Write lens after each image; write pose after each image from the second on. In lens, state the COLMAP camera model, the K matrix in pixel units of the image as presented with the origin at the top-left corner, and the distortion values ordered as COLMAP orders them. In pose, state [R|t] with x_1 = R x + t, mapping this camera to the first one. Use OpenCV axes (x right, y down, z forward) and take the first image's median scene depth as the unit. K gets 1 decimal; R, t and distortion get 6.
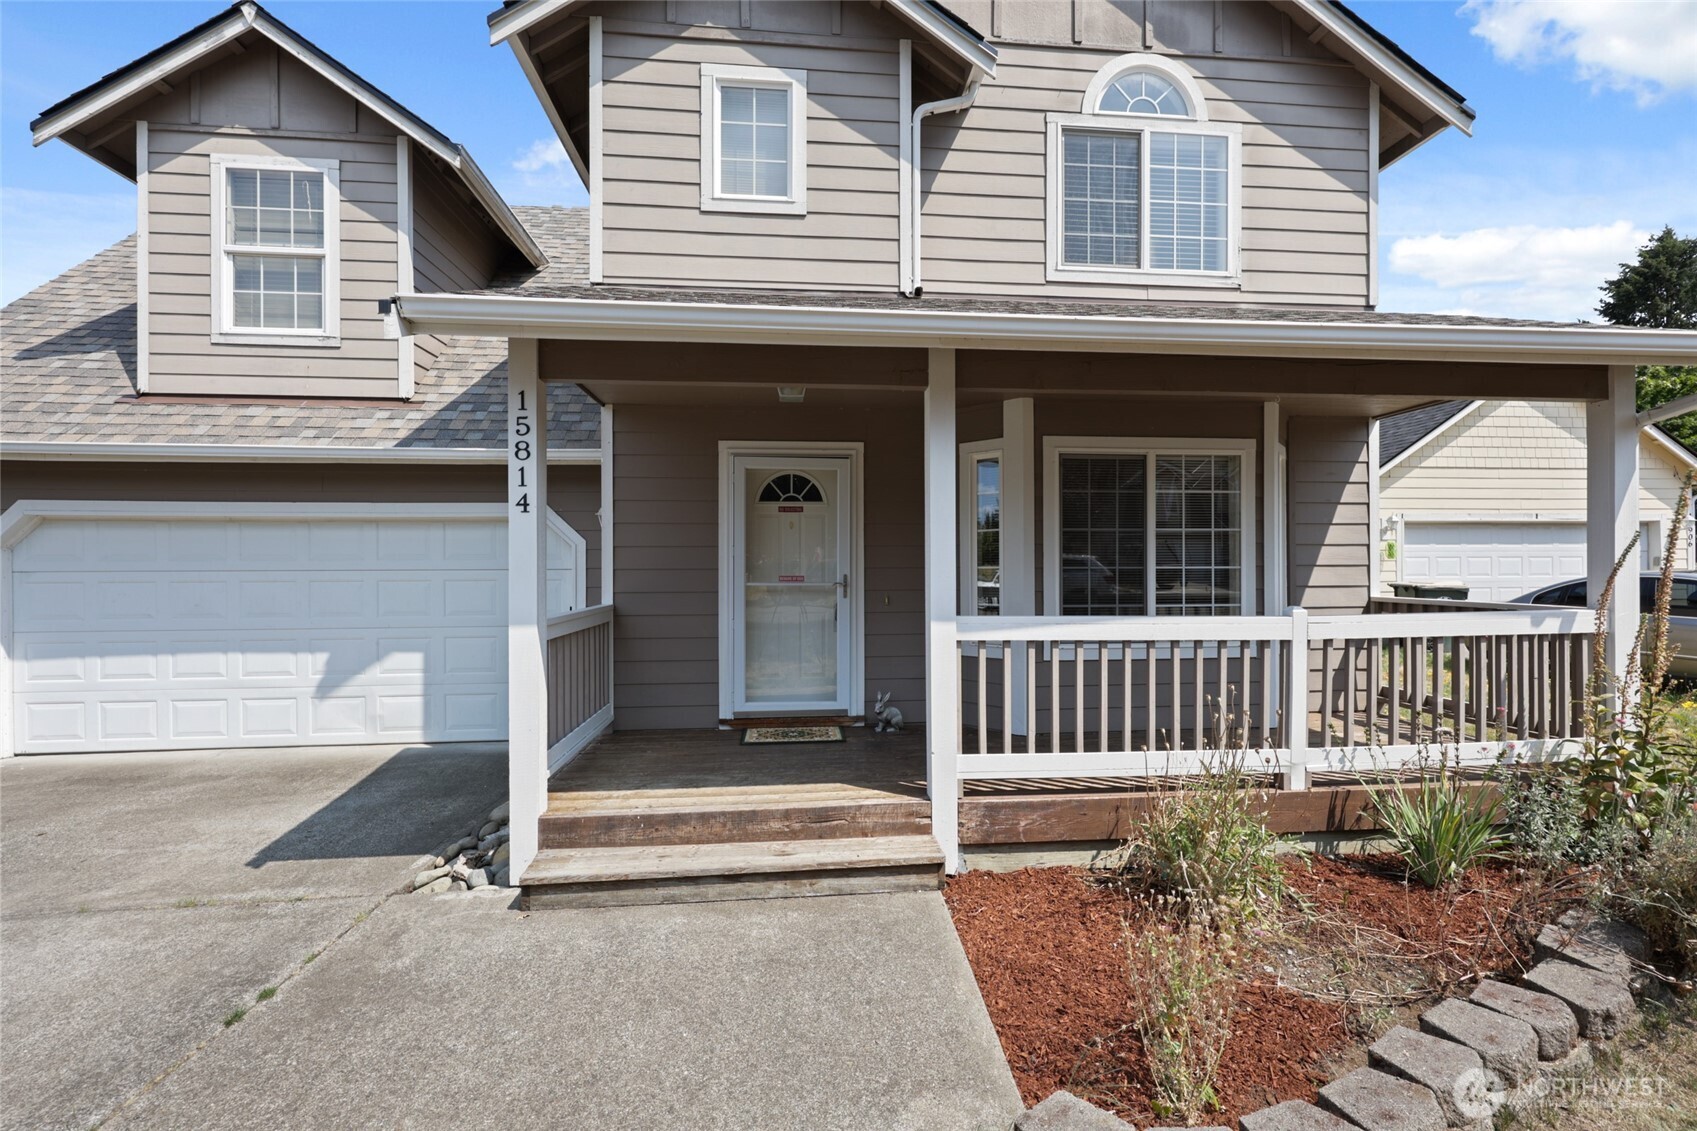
lens RADIAL K [[699.4, 0, 850.2], [0, 699.4, 564.5], [0, 0, 1]] dist [-0.000093, -0.000716]
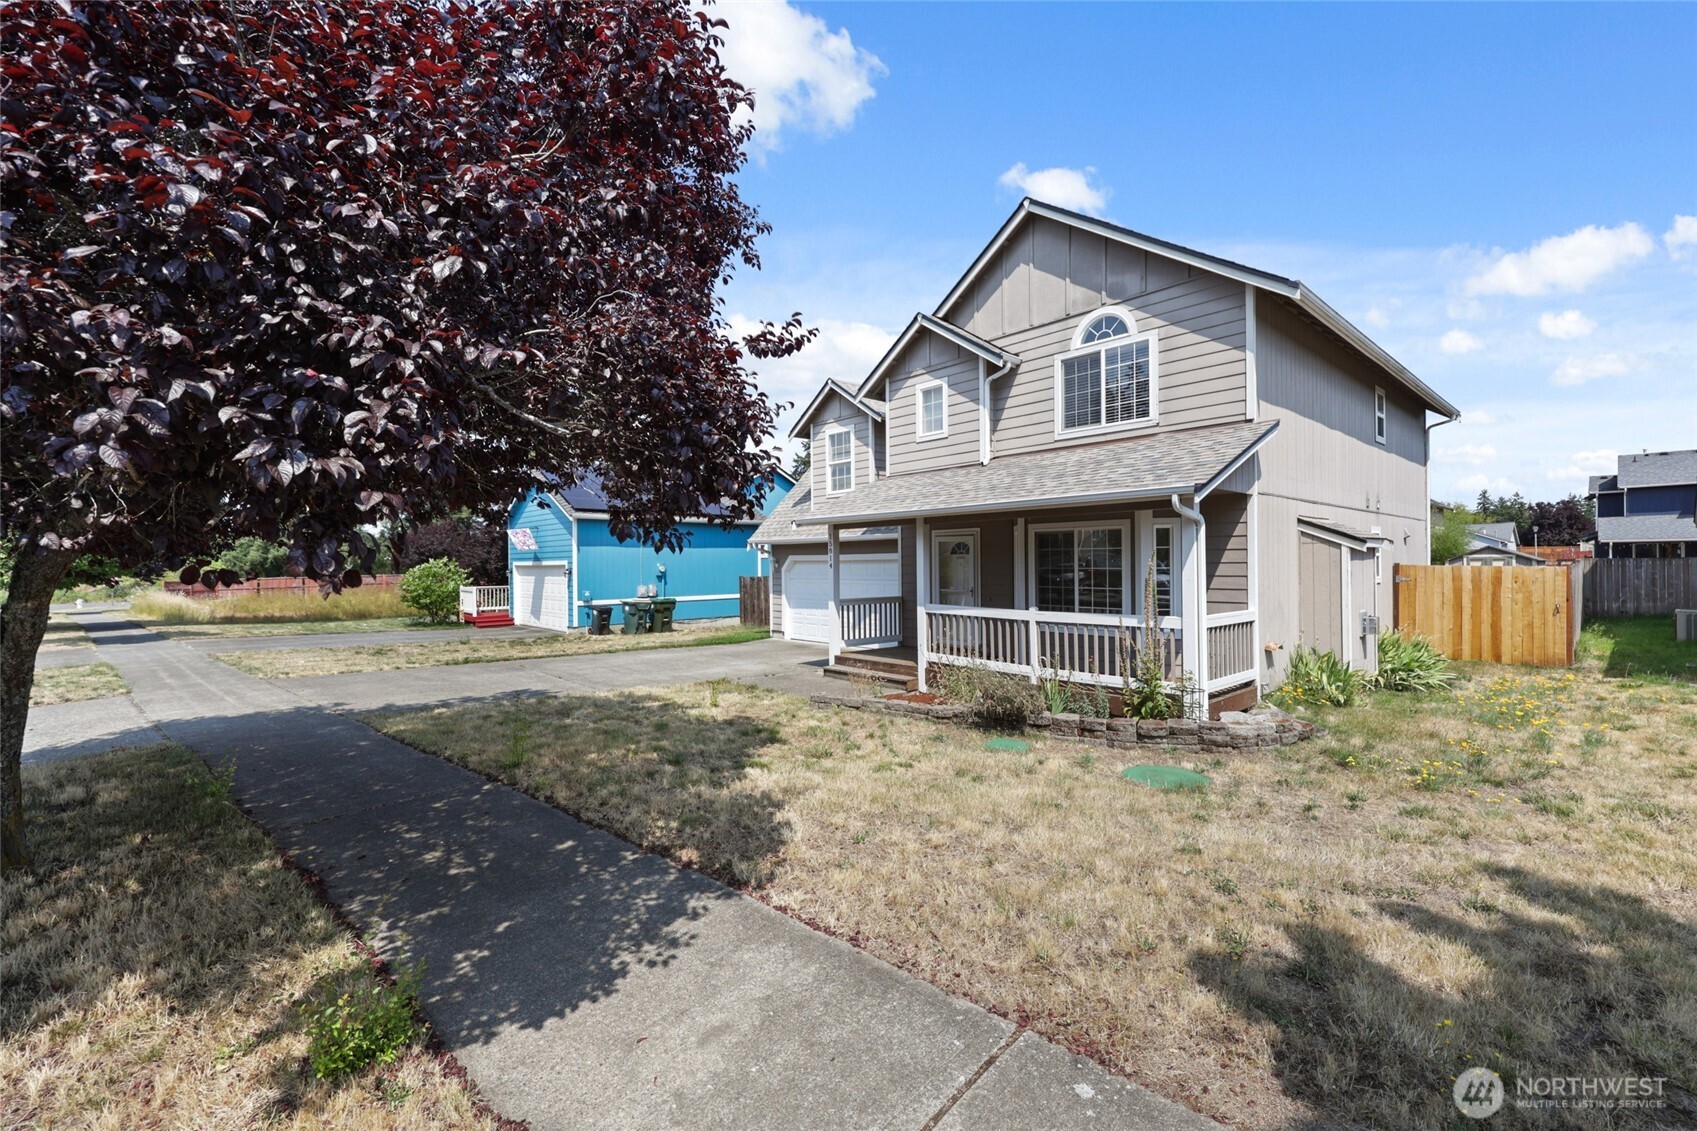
lens RADIAL K [[699.4, 0, 848.4], [0, 699.4, 564.0], [0, 0, 1]] dist [-0.000093, -0.000716]
pose [[0.590015, -0.001551, -0.807391, 1.566303], [-0.002105, 0.999992, -0.003459, -0.051113], [0.807389, 0.003741, 0.590007, -0.644752]]
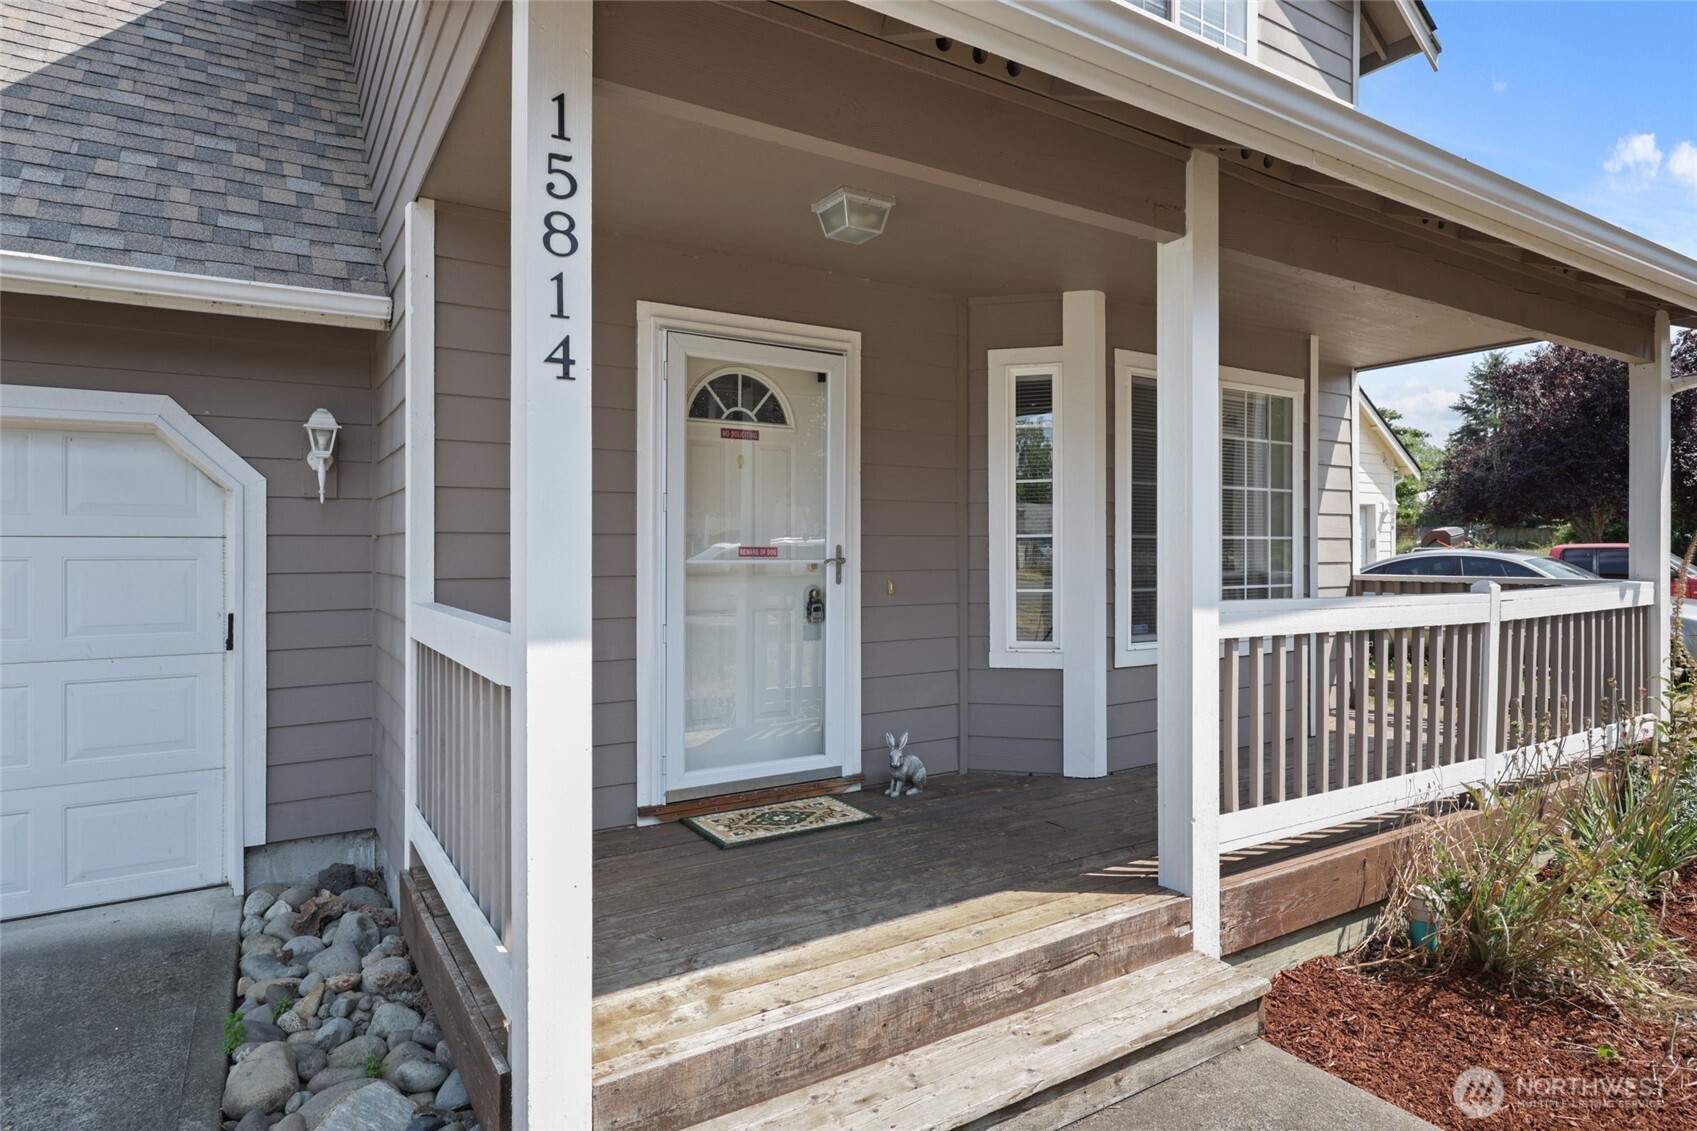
lens RADIAL K [[938.7, 0, 846.6], [0, 938.7, 552.2], [0, 0, 1]] dist [0.000131, -0.001034]
pose [[0.891055, 0.001195, 0.453894, -0.370484], [-0.001607, 0.999999, 0.000521, 0.019604], [-0.453892, -0.001194, 0.891056, 0.265764]]
